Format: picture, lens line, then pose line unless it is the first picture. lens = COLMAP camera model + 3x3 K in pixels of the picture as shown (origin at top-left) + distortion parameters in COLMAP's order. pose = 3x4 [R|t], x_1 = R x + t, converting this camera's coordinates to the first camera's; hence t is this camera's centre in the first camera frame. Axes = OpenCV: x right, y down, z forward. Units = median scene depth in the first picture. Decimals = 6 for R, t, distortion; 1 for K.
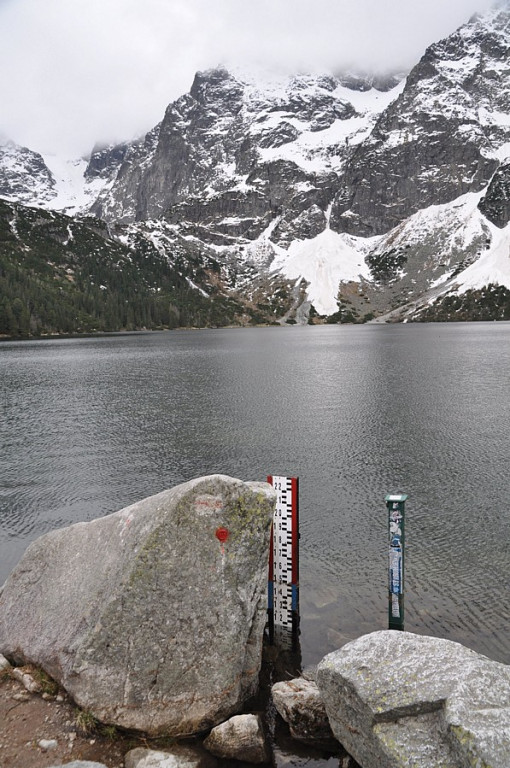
lens RADIAL K [[640.1, 0, 255.0], [0, 640.1, 384.0], [0, 0, 1]] dist [-0.154700, 0.211415]
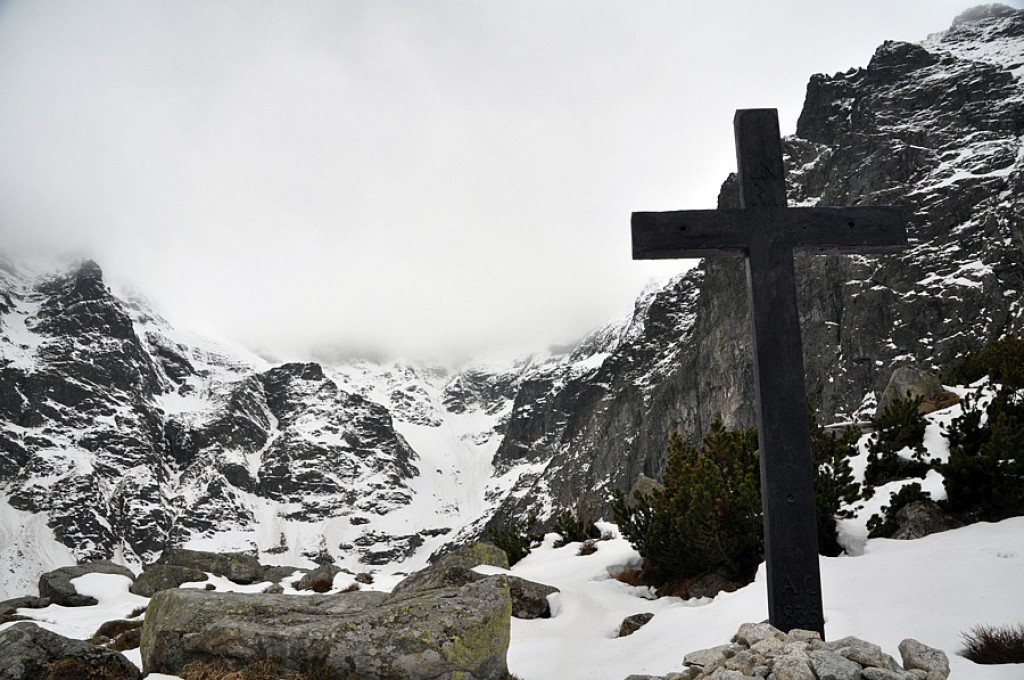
lens RADIAL K [[805.4, 0, 511.0], [0, 805.4, 346.4], [0, 0, 1]] dist [-0.175052, 0.169695]
pose [[0.954946, -0.088509, -0.283274, -0.188203], [-0.068172, 0.863551, -0.499633, -0.241520], [0.288843, 0.496434, 0.818611, 0.954624]]
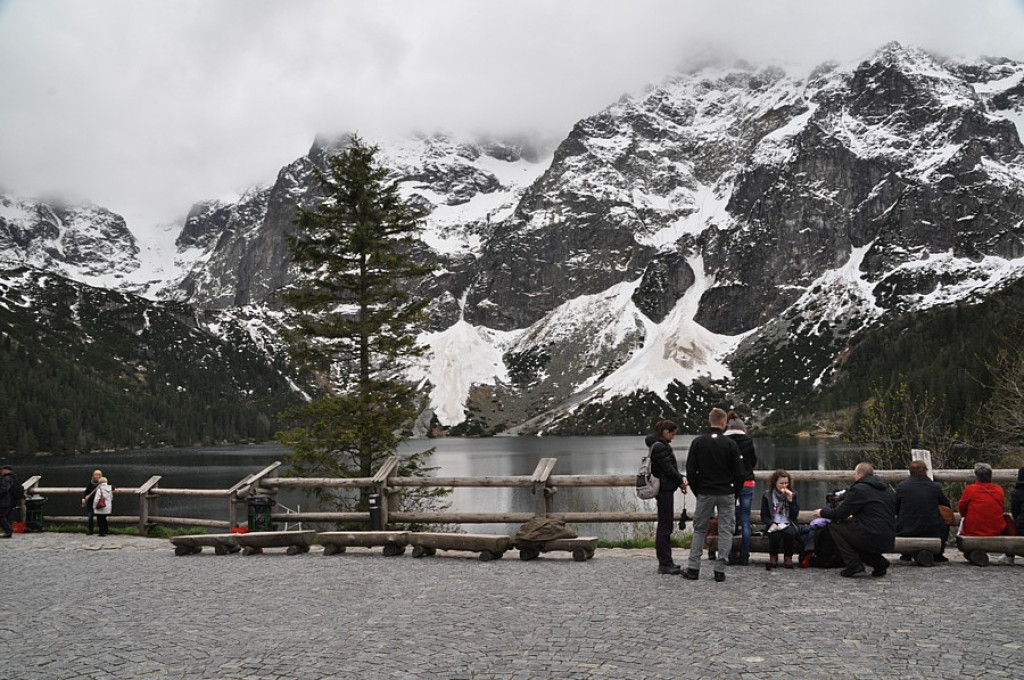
lens RADIAL K [[805.4, 0, 511.0], [0, 805.4, 346.4], [0, 0, 1]] dist [-0.175052, 0.169695]
pose [[0.989501, 0.017430, 0.143472, 0.026139], [0.010300, 0.981673, -0.190296, -0.005420], [-0.144160, 0.189776, 0.971186, -0.046321]]
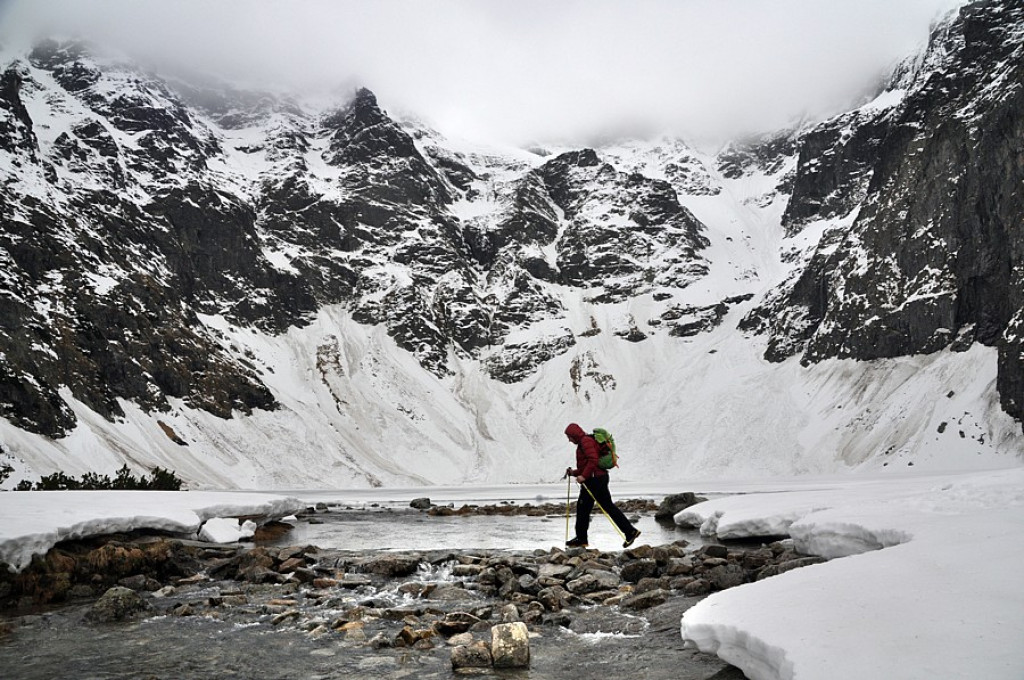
lens RADIAL K [[805.4, 0, 511.0], [0, 805.4, 346.4], [0, 0, 1]] dist [-0.175052, 0.169695]
pose [[0.803039, -0.087066, -0.589532, -0.217447], [-0.059057, 0.972773, -0.224111, -0.235748], [0.592993, 0.214786, 0.776032, 0.933799]]
